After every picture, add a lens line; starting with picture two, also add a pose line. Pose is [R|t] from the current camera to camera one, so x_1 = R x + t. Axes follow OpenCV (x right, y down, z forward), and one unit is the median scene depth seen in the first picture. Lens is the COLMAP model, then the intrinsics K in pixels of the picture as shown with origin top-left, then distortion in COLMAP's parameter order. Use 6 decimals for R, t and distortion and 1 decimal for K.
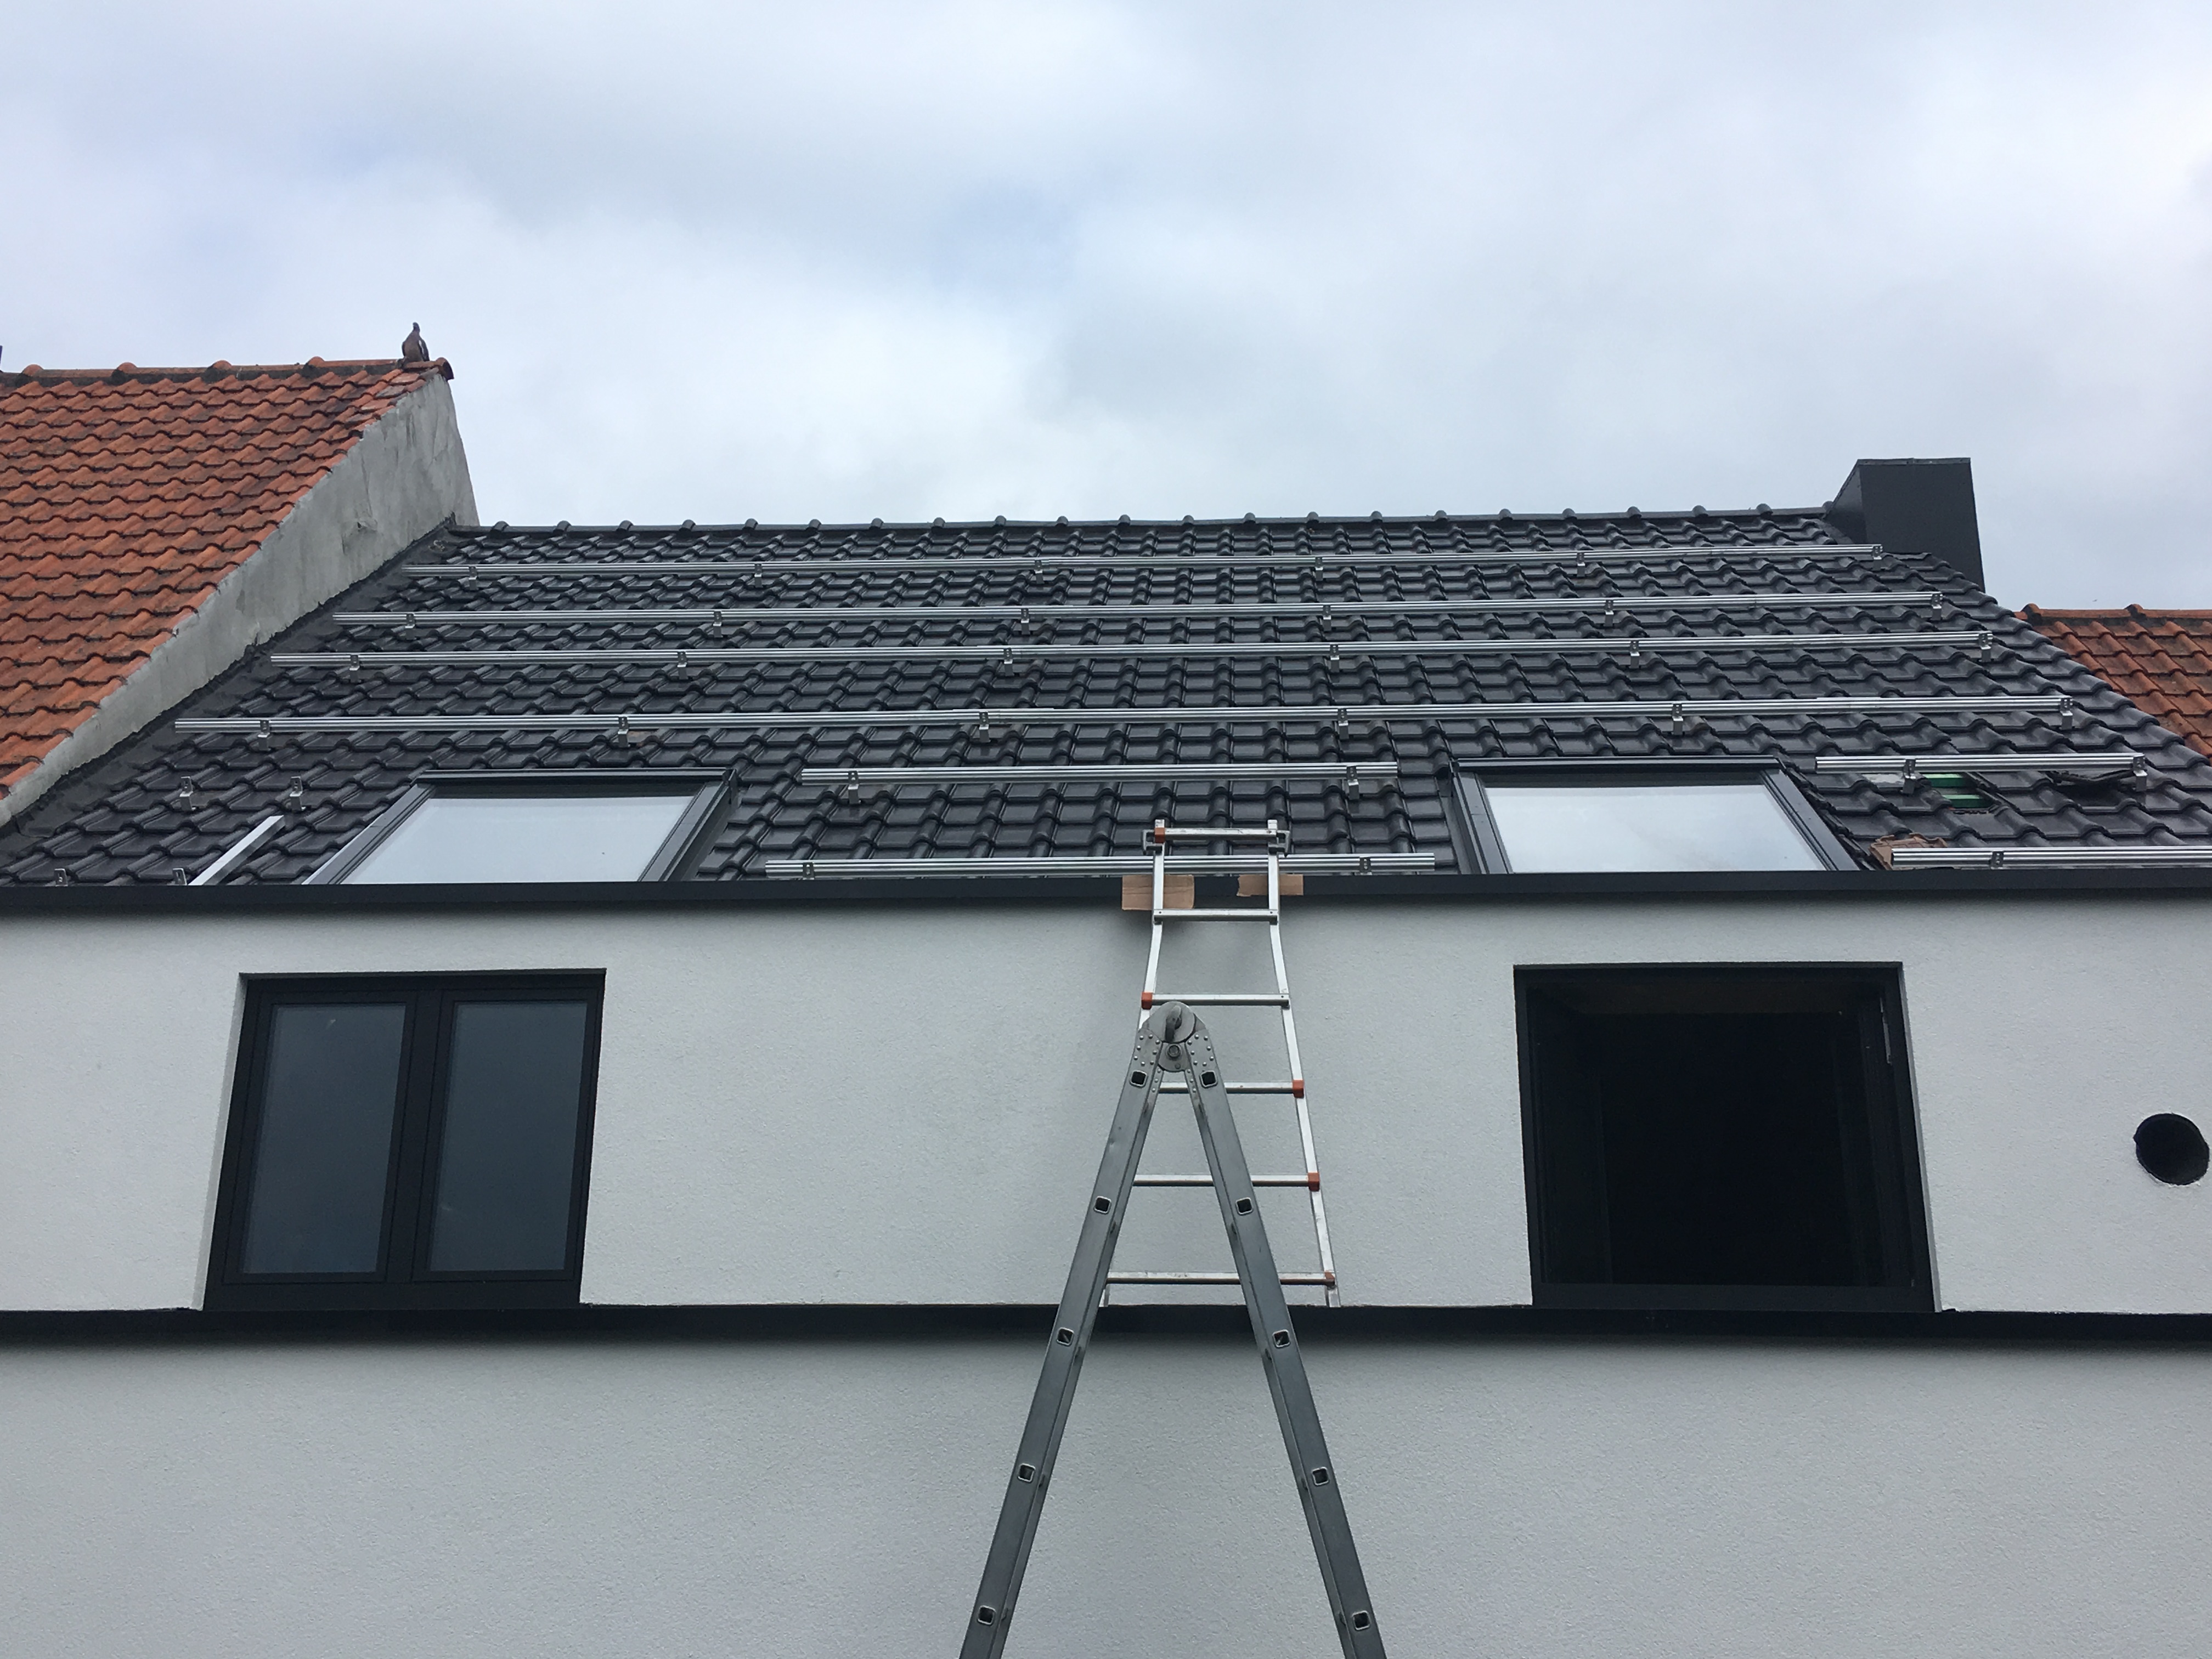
lens RADIAL K [[2378.8, 0, 1105.5], [0, 2378.8, 830.9], [0, 0, 1]] dist [0.077642, 0.000000]
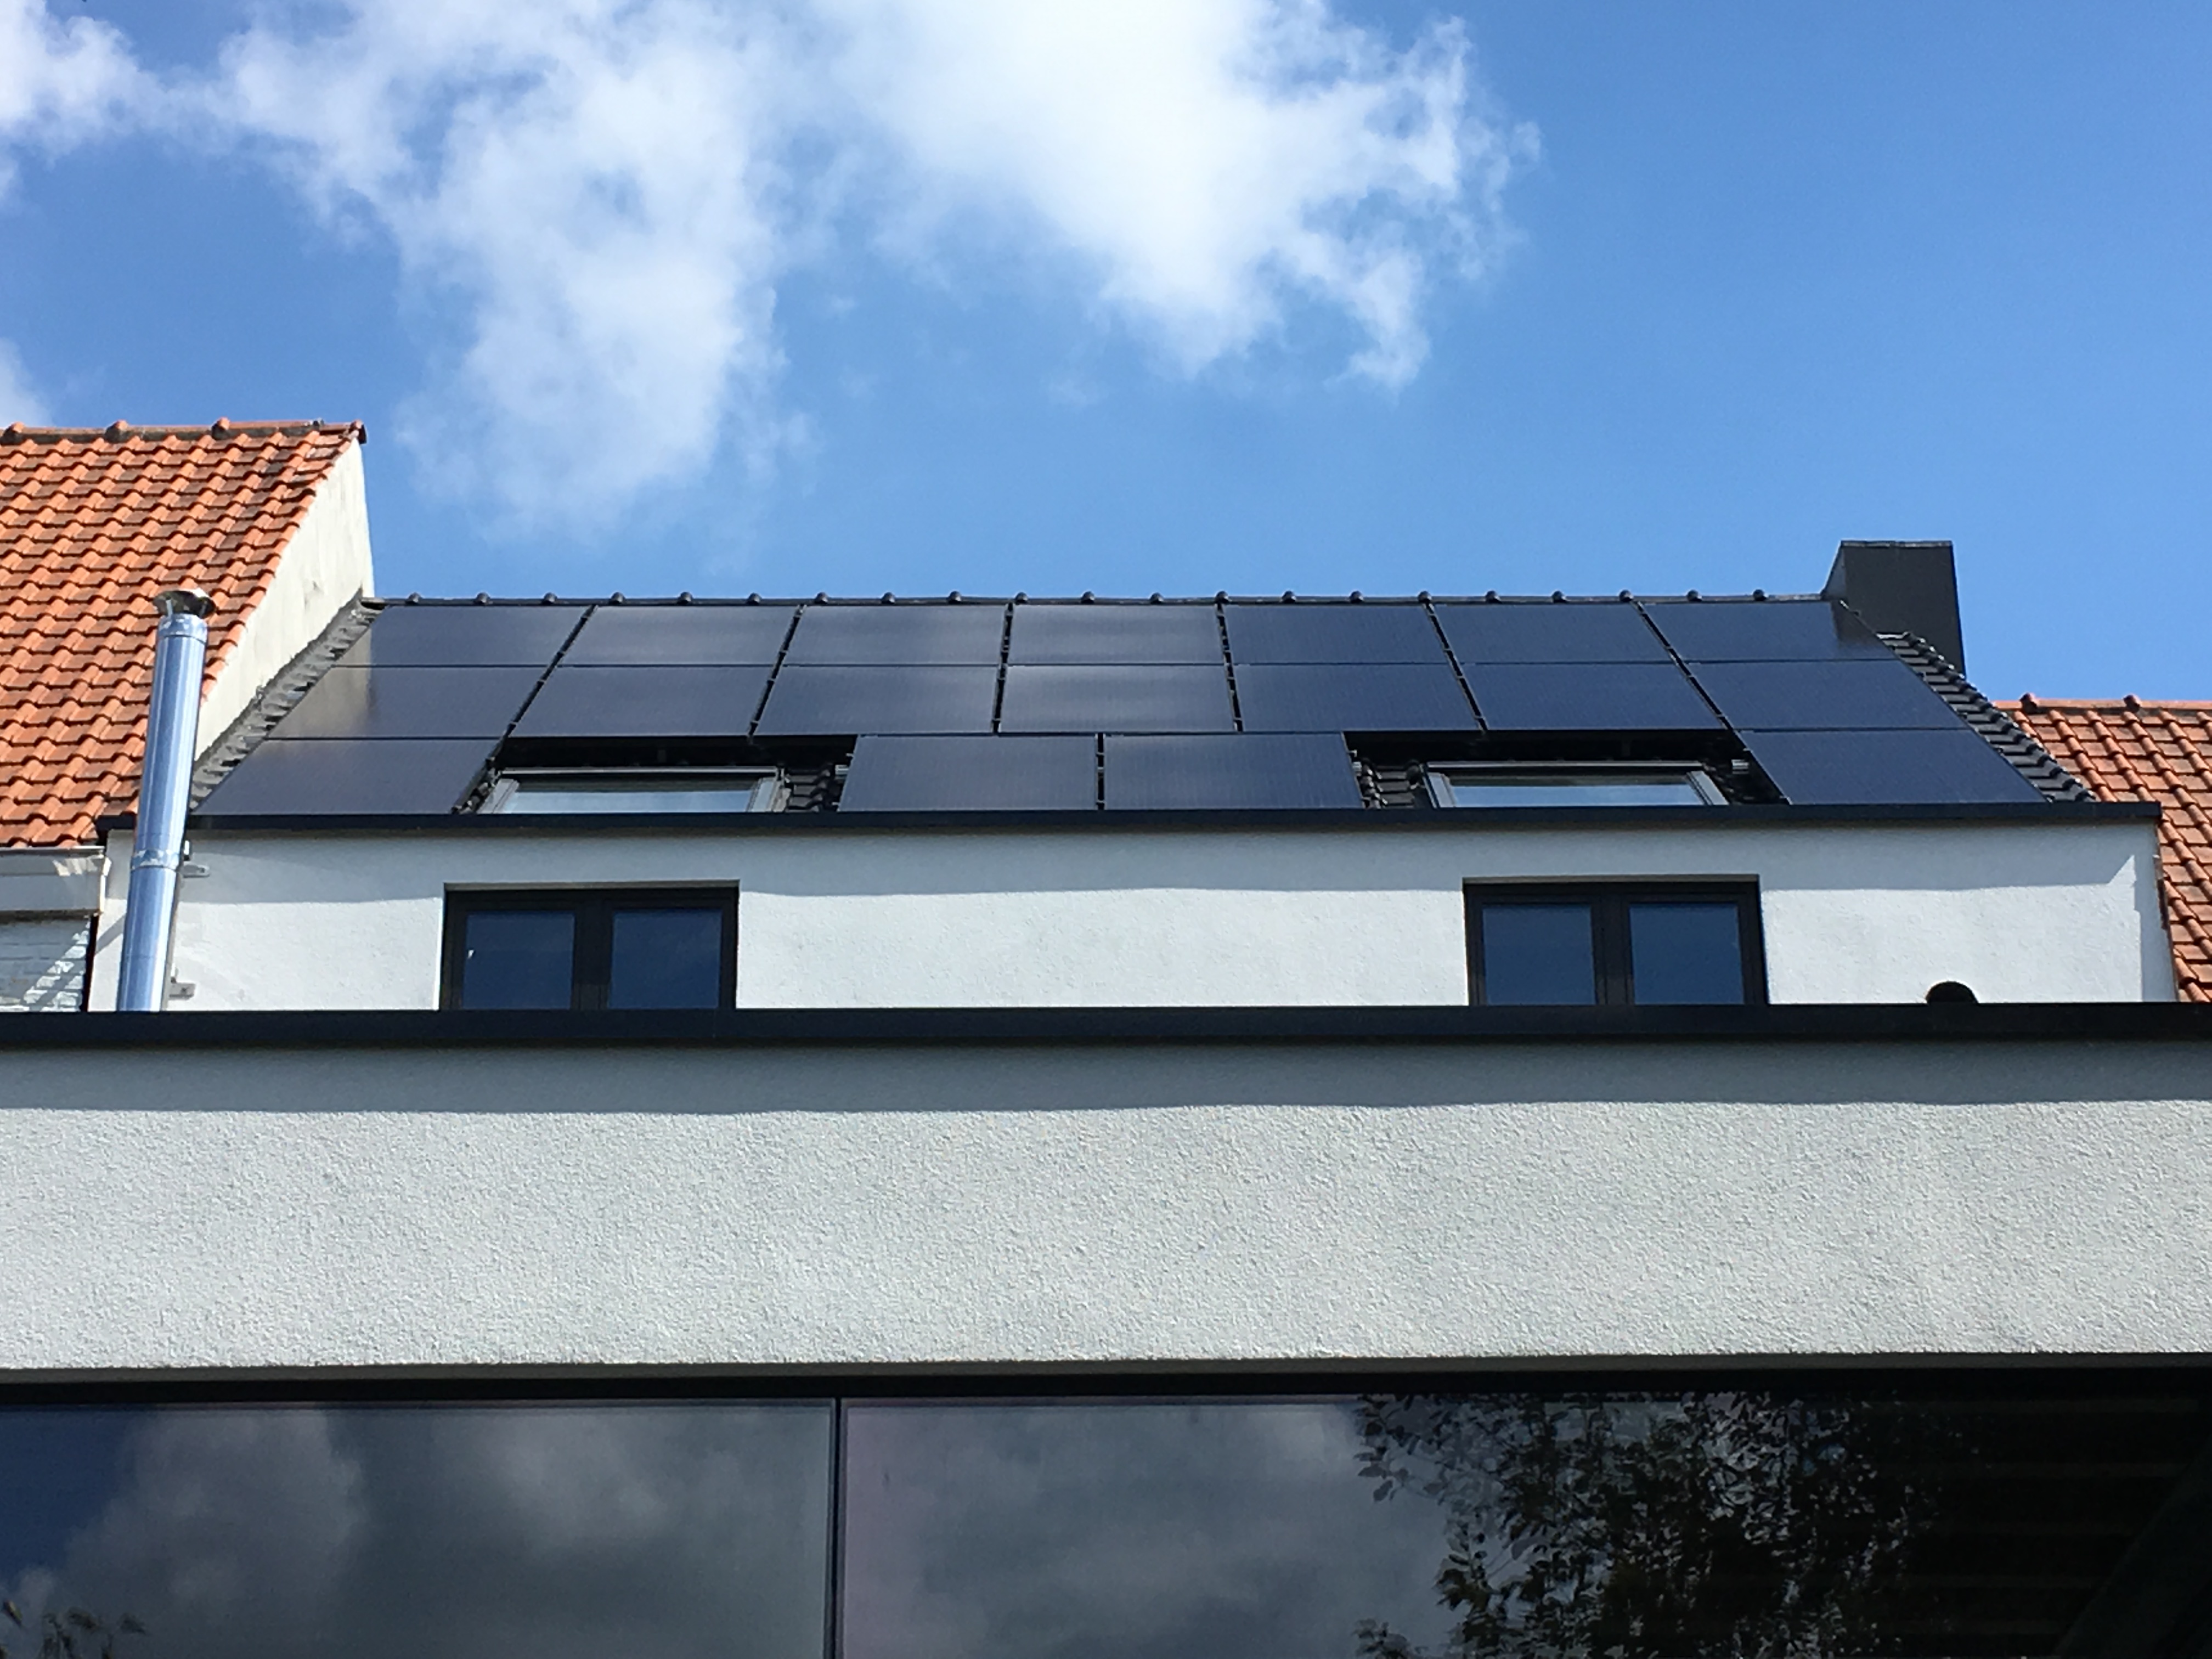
lens RADIAL K [[4378.7, 0, 1110.1], [0, 4378.7, 826.9], [0, 0, 1]] dist [0.266091, 0.000000]
pose [[0.998026, 0.007817, 0.062317, -0.097809], [0.000032, 0.992162, -0.124961, 0.191454], [-0.062805, 0.124717, 0.990203, -0.772285]]
